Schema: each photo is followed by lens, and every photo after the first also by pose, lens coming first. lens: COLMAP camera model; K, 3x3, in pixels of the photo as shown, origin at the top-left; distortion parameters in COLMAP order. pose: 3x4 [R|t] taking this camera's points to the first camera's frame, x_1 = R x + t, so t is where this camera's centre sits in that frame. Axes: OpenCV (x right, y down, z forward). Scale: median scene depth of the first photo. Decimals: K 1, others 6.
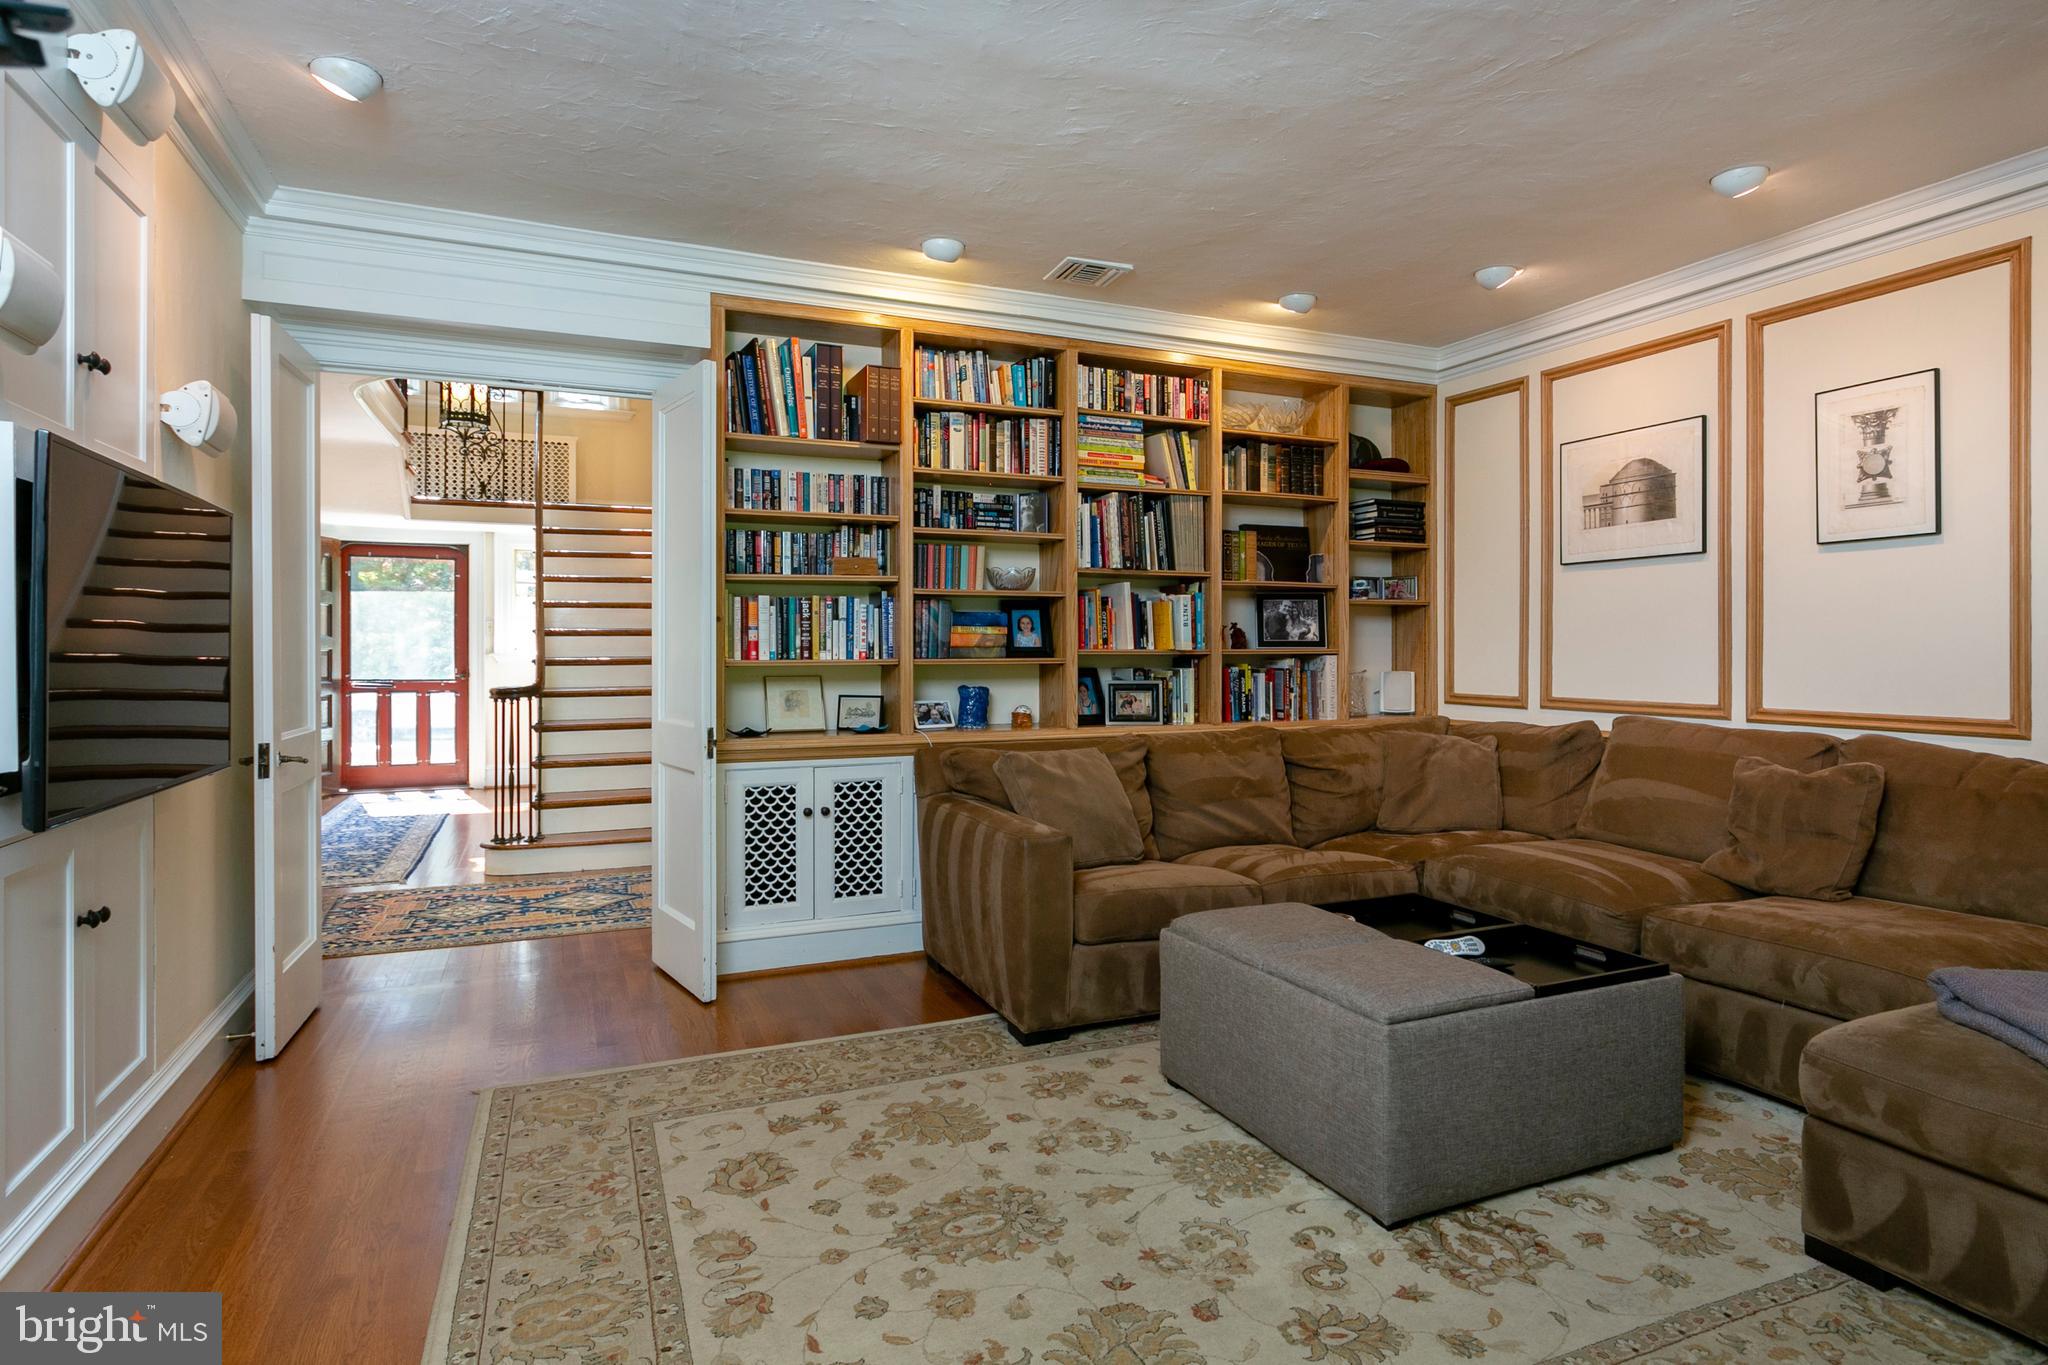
lens RADIAL K [[1076.8, 0, 1044.8], [0, 1076.8, 642.4], [0, 0, 1]] dist [-0.005694, -0.000012]
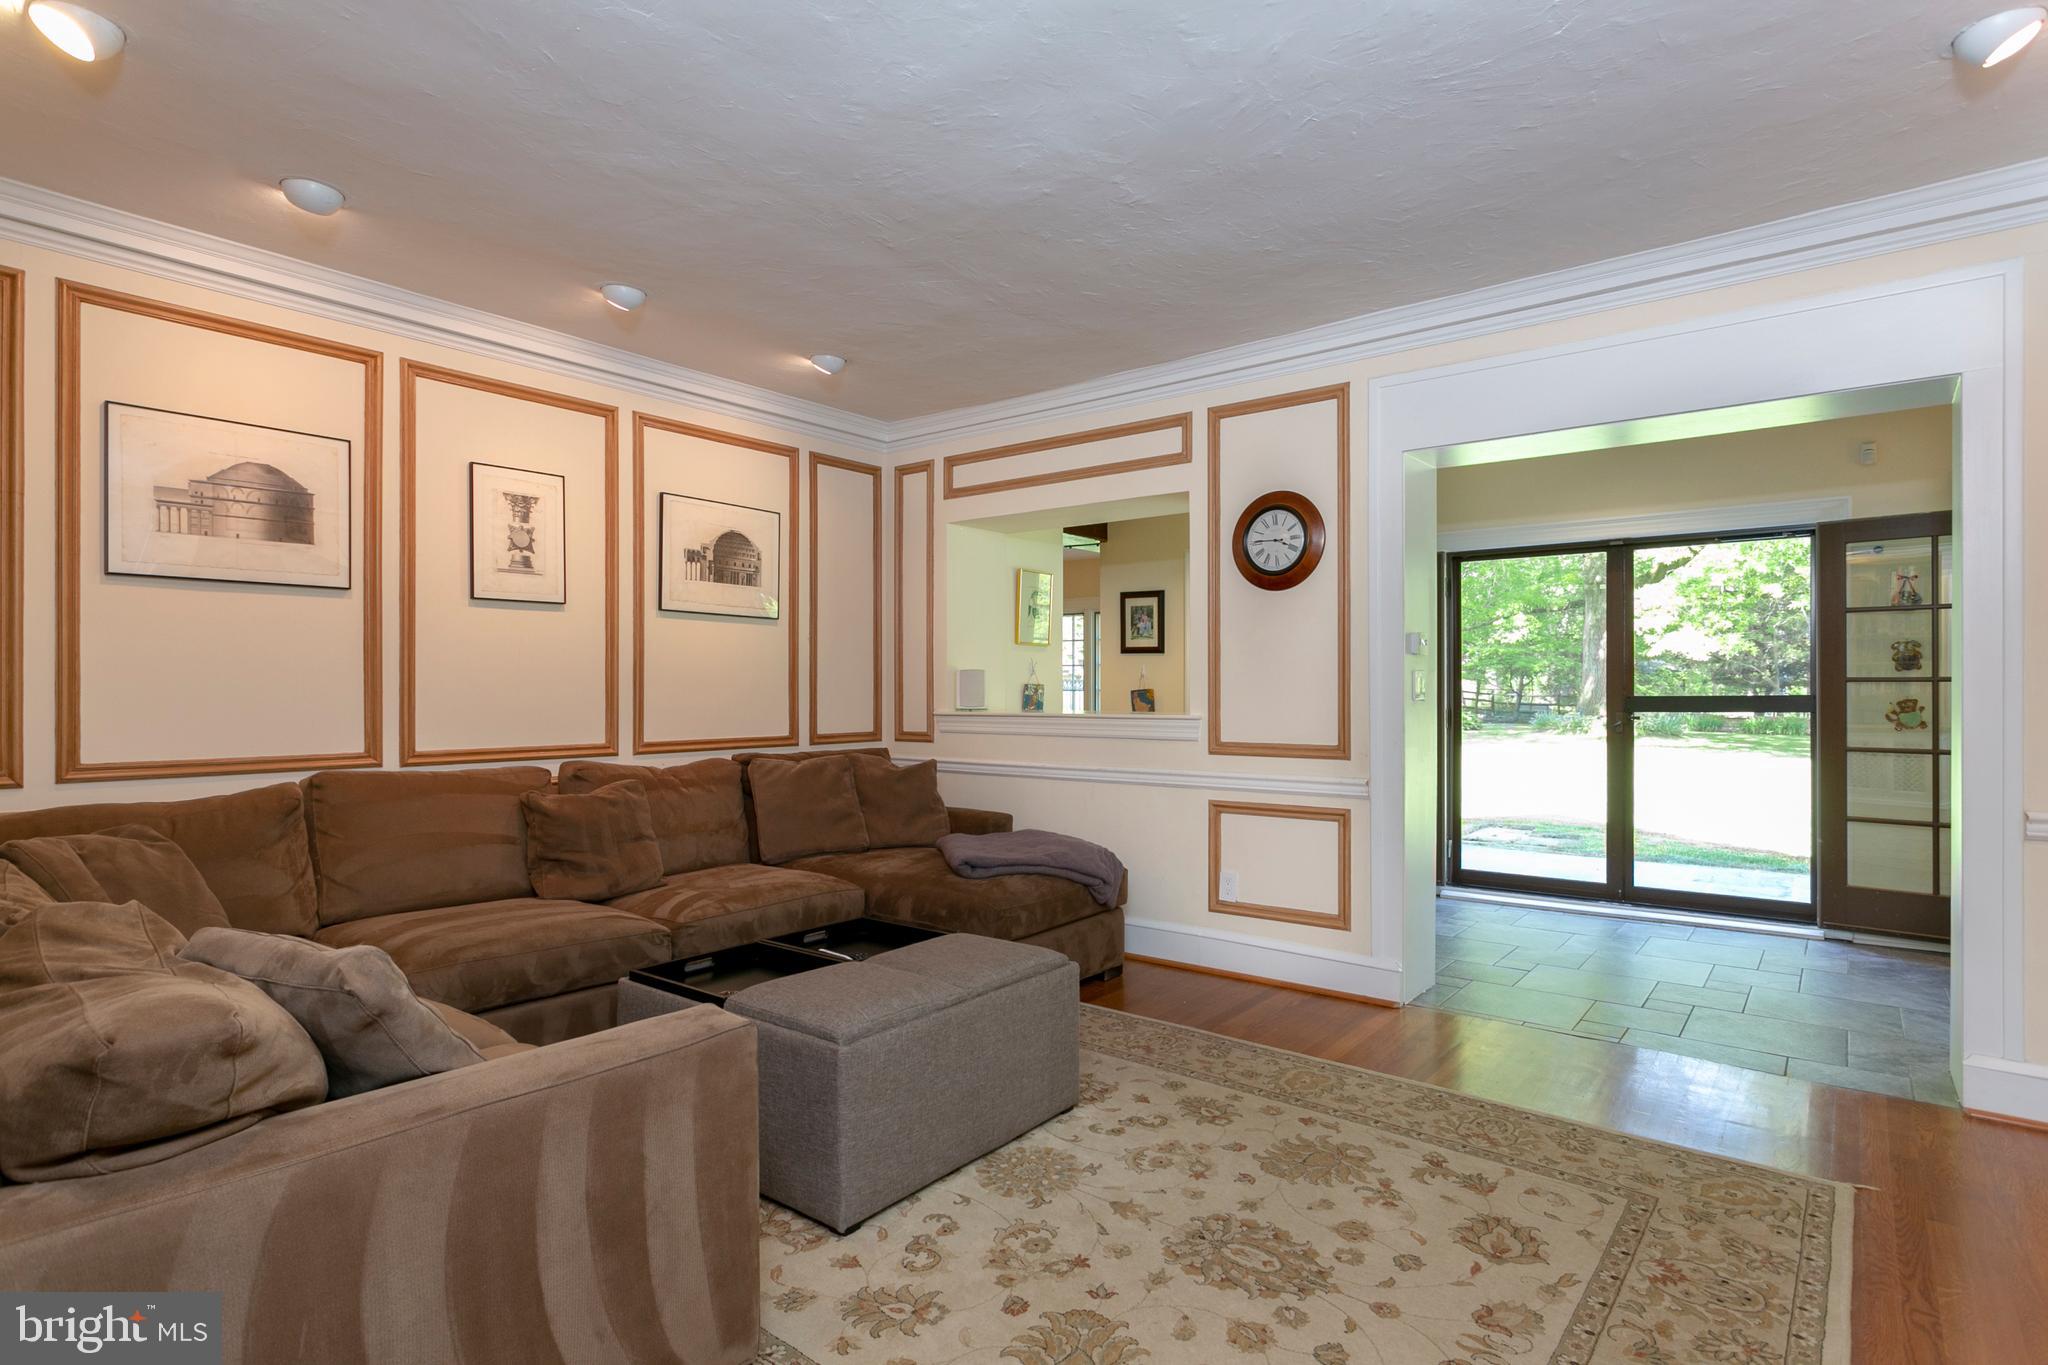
lens RADIAL K [[1076.8, 0, 1026.6], [0, 1076.8, 689.7], [0, 0, 1]] dist [-0.005694, -0.000012]
pose [[-0.464377, 0.001769, 0.885636, -0.738211], [-0.003642, 0.999986, -0.003907, 0.006780], [-0.885630, -0.005039, -0.464364, 1.412030]]
